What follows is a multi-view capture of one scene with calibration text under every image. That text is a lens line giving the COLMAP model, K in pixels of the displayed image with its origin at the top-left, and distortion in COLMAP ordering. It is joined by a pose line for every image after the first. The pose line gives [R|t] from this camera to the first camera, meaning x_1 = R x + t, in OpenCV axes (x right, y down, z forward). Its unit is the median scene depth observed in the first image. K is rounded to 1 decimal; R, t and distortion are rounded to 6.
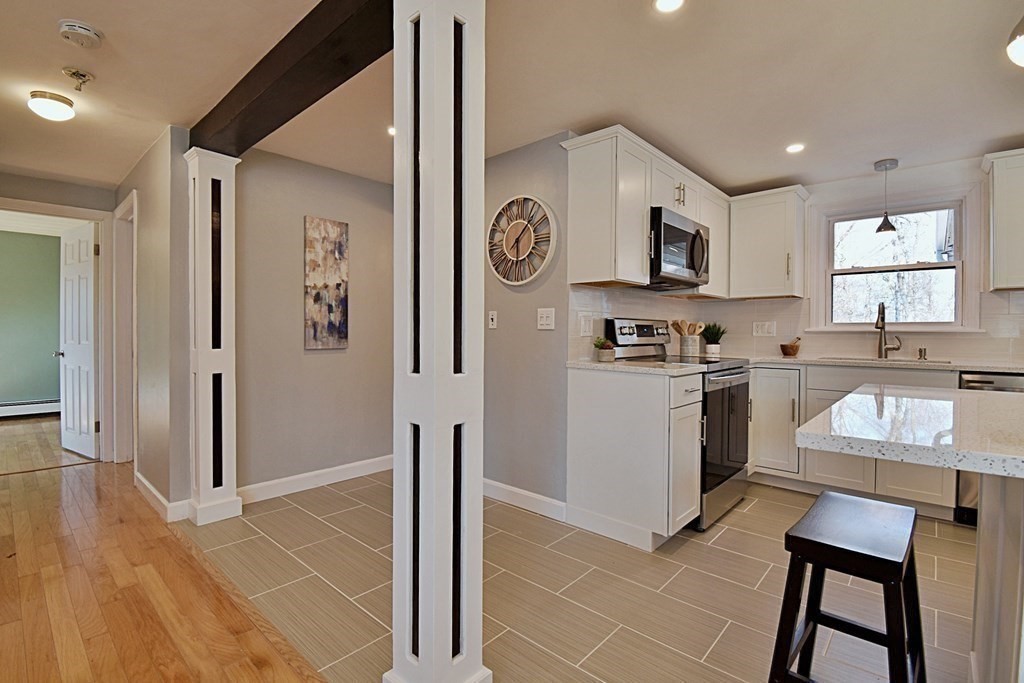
lens RADIAL K [[469.5, 0, 520.1], [0, 469.5, 335.9], [0, 0, 1]] dist [-0.001793, -0.000409]
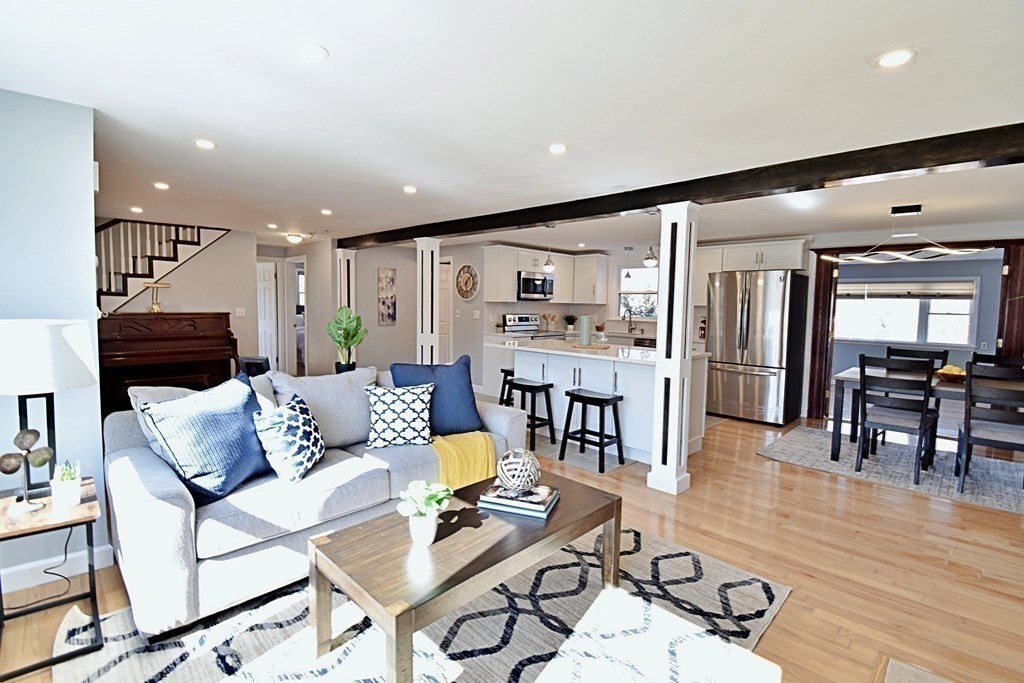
lens RADIAL K [[469.5, 0, 520.1], [0, 469.5, 335.9], [0, 0, 1]] dist [-0.001793, -0.000409]
pose [[0.999176, 0.015709, -0.037432, 0.334613], [-0.013383, 0.998012, 0.061593, -0.071173], [0.038325, -0.061041, 0.997399, -1.309840]]
